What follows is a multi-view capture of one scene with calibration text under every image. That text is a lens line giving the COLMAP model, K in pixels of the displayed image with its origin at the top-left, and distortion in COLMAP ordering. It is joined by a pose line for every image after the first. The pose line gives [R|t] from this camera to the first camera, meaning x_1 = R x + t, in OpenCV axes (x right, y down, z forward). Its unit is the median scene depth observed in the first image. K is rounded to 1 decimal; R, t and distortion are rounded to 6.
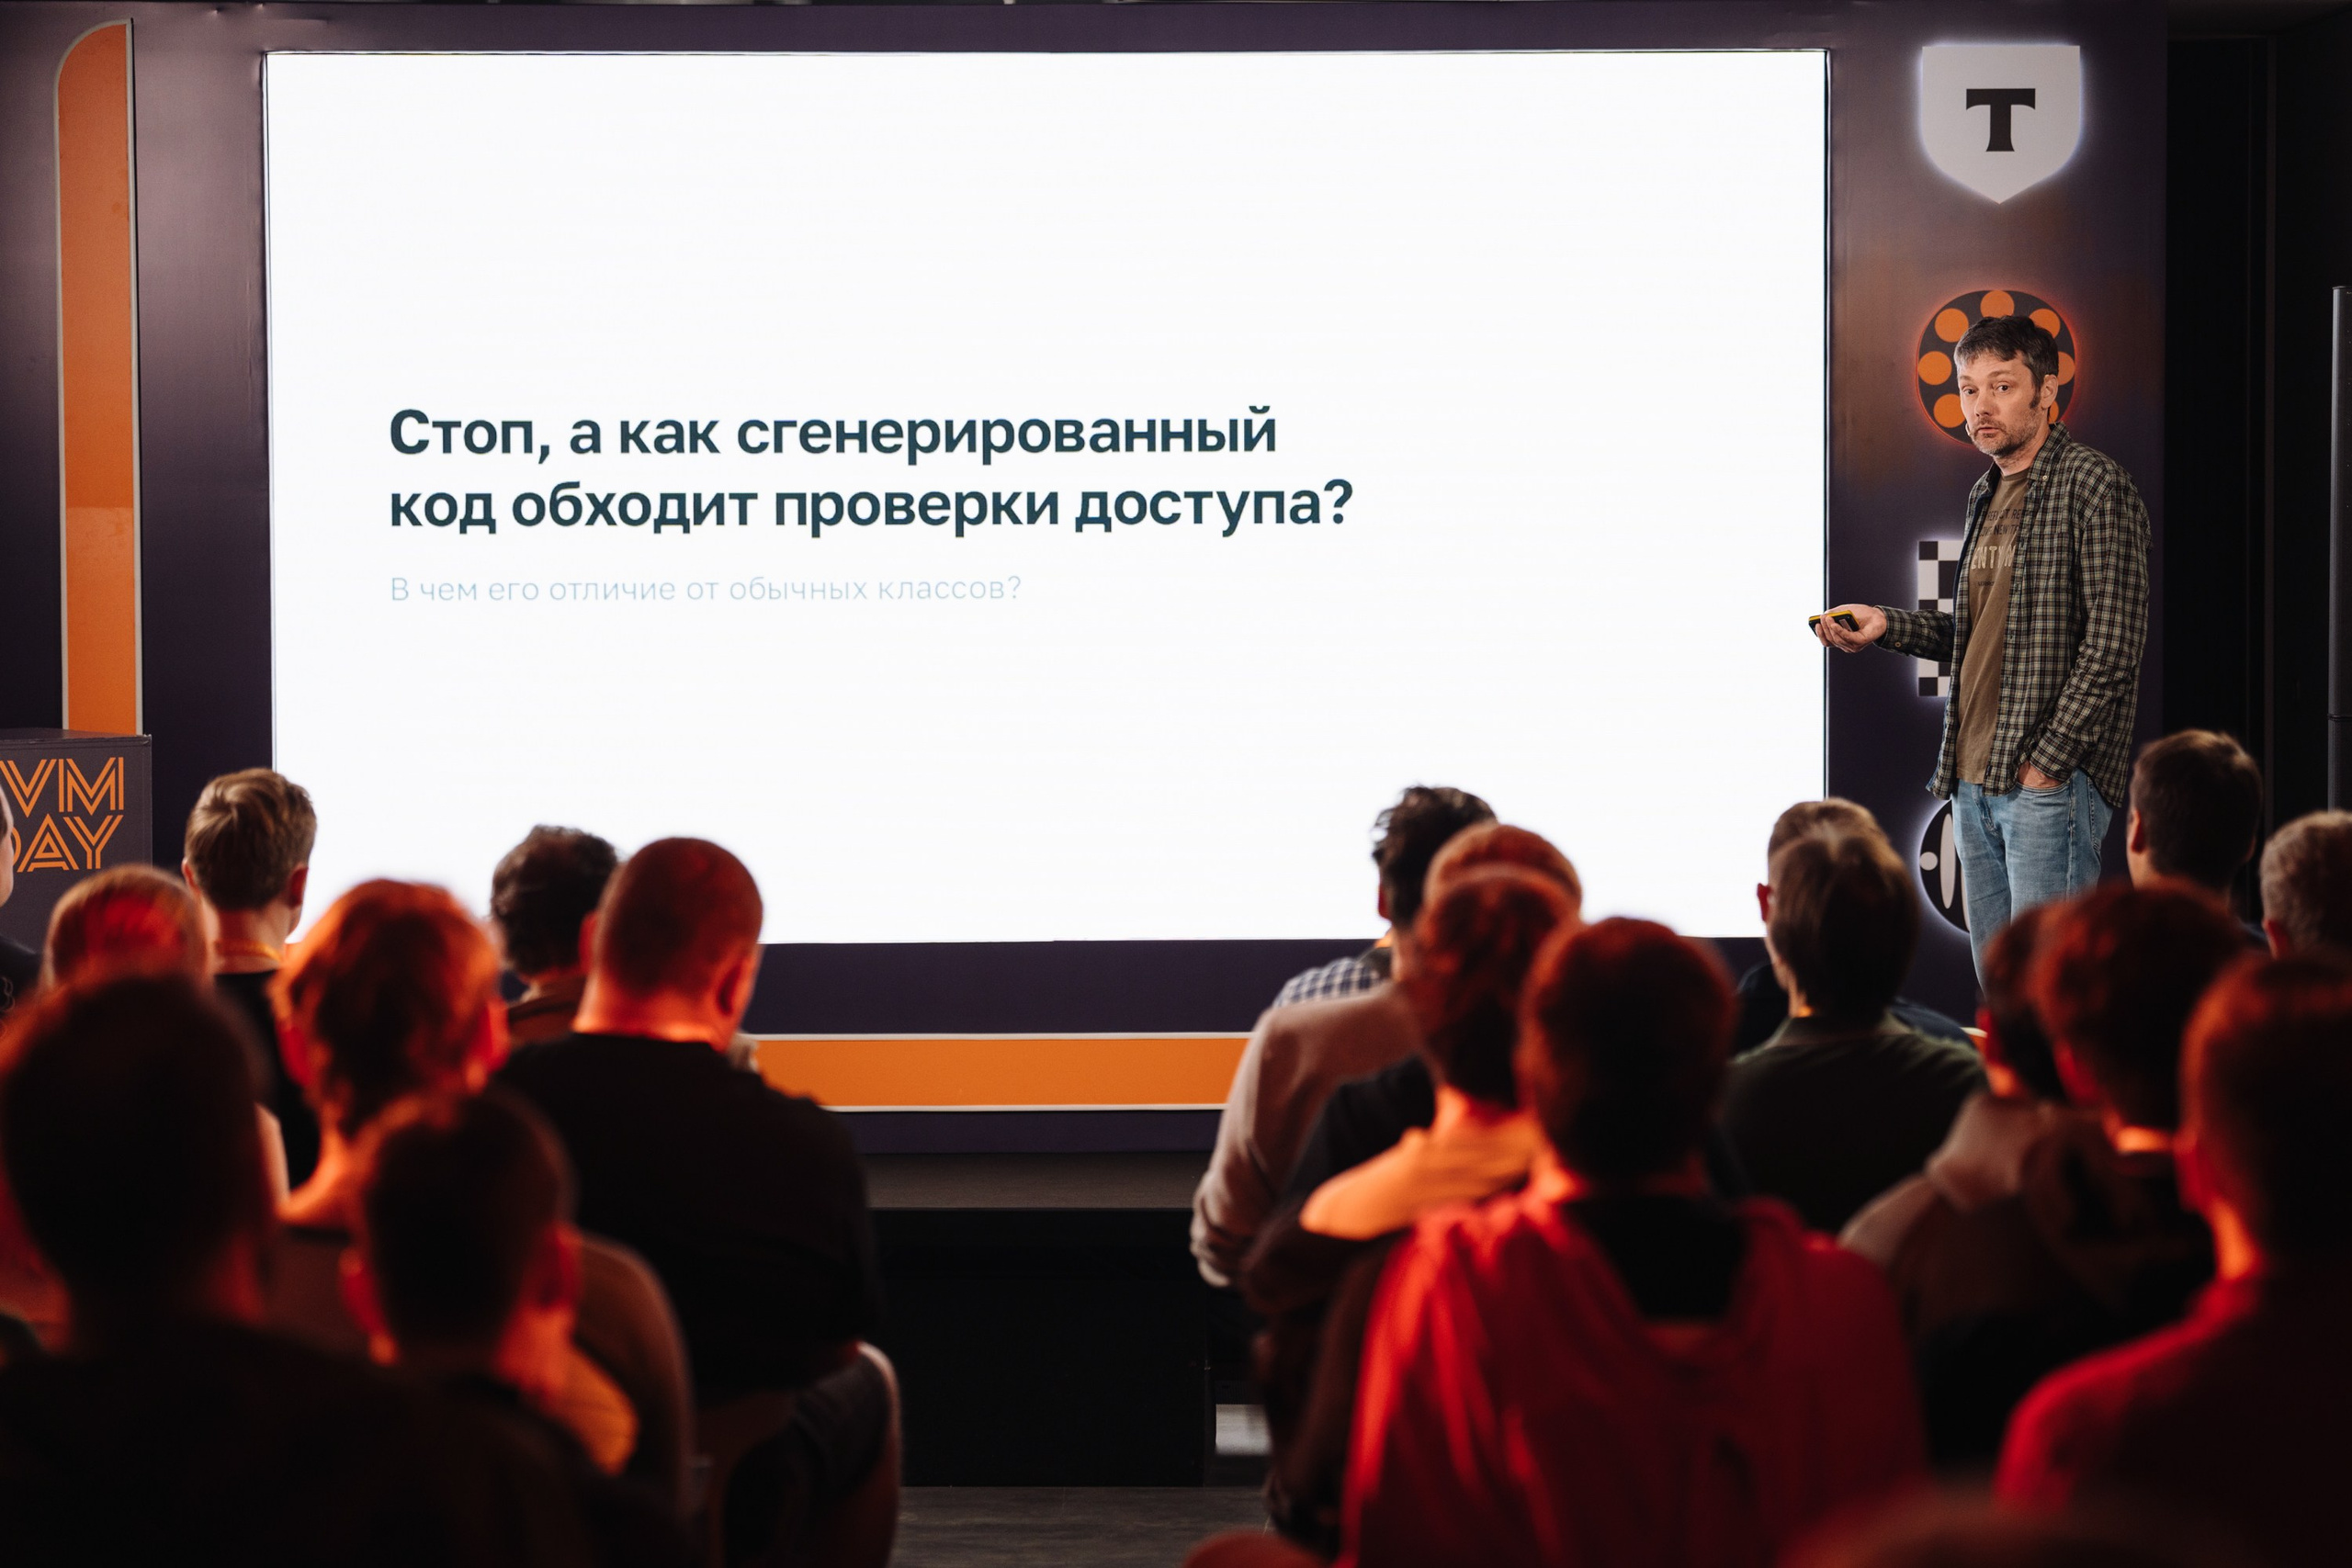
lens RADIAL K [[5219.6, 0, 1186.1], [0, 5219.6, 786.1], [0, 0, 1]] dist [-0.132419, 0.000000]
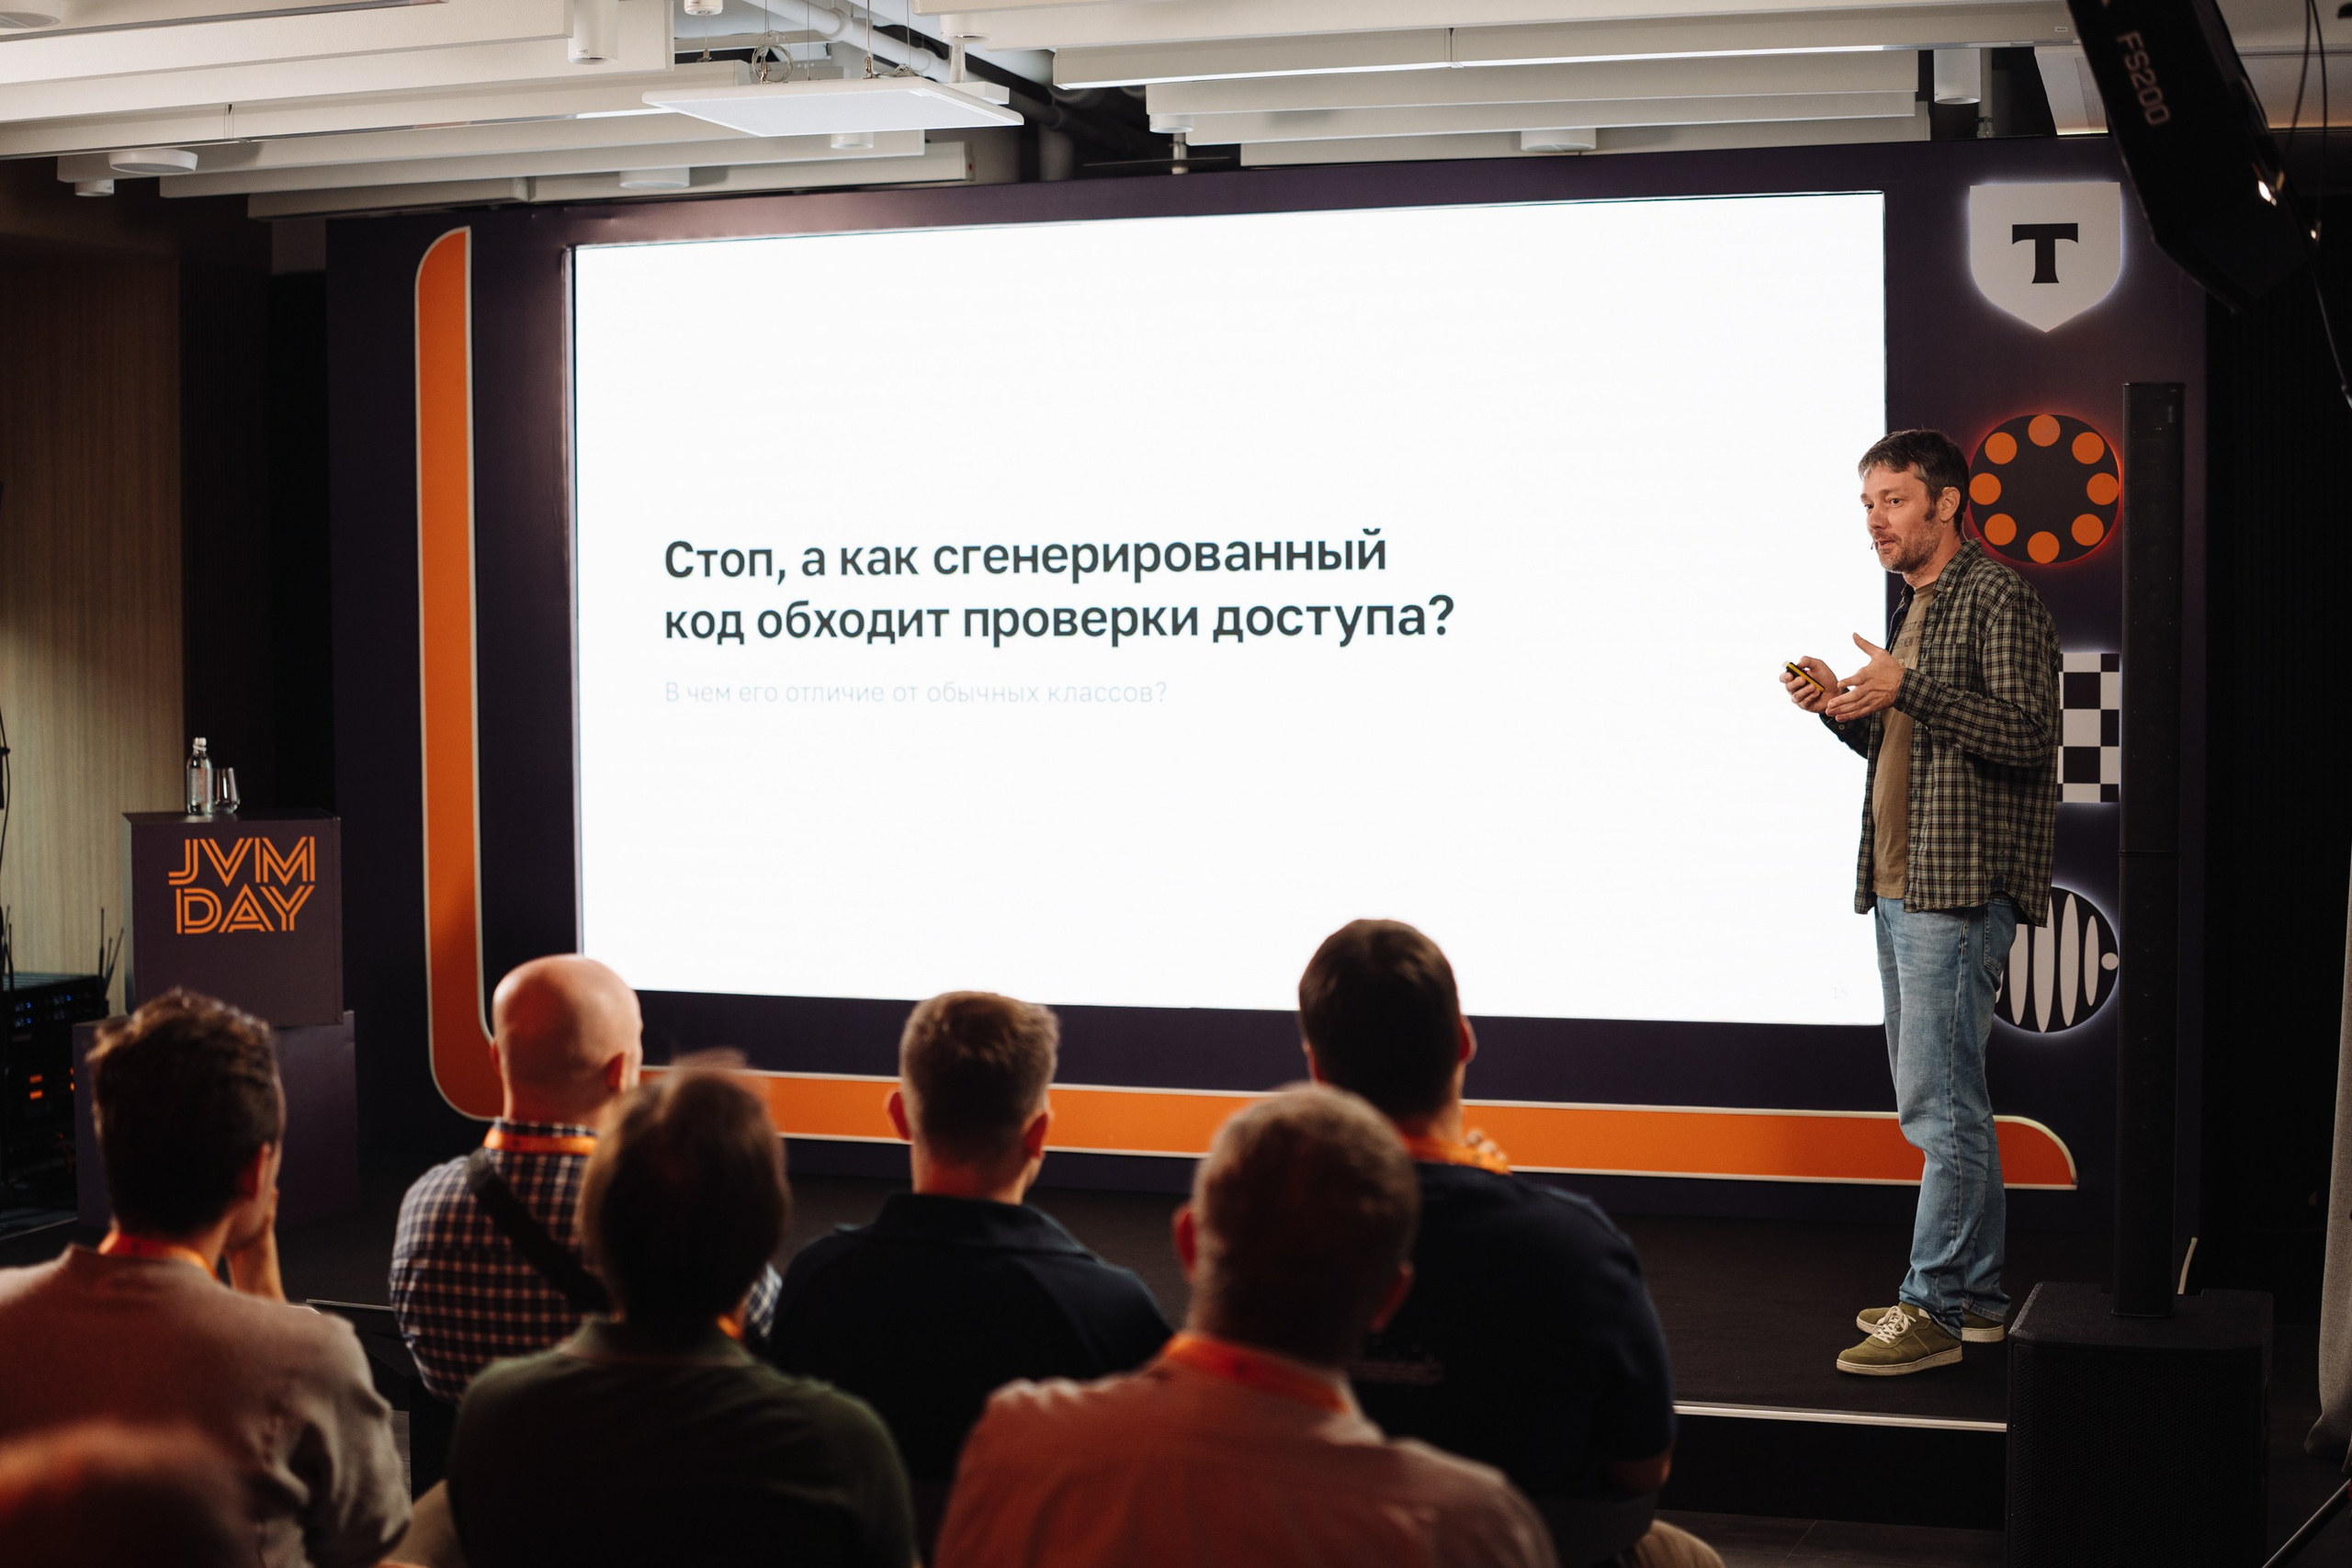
lens RADIAL K [[3414.7, 0, 1058.7], [0, 3414.7, 816.1], [0, 0, 1]] dist [-0.263683, 0.000000]
pose [[0.947546, 0.013983, -0.319315, 0.181780], [-0.012995, 0.999902, 0.005225, -0.014940], [0.319357, -0.000801, 0.947634, 0.297501]]
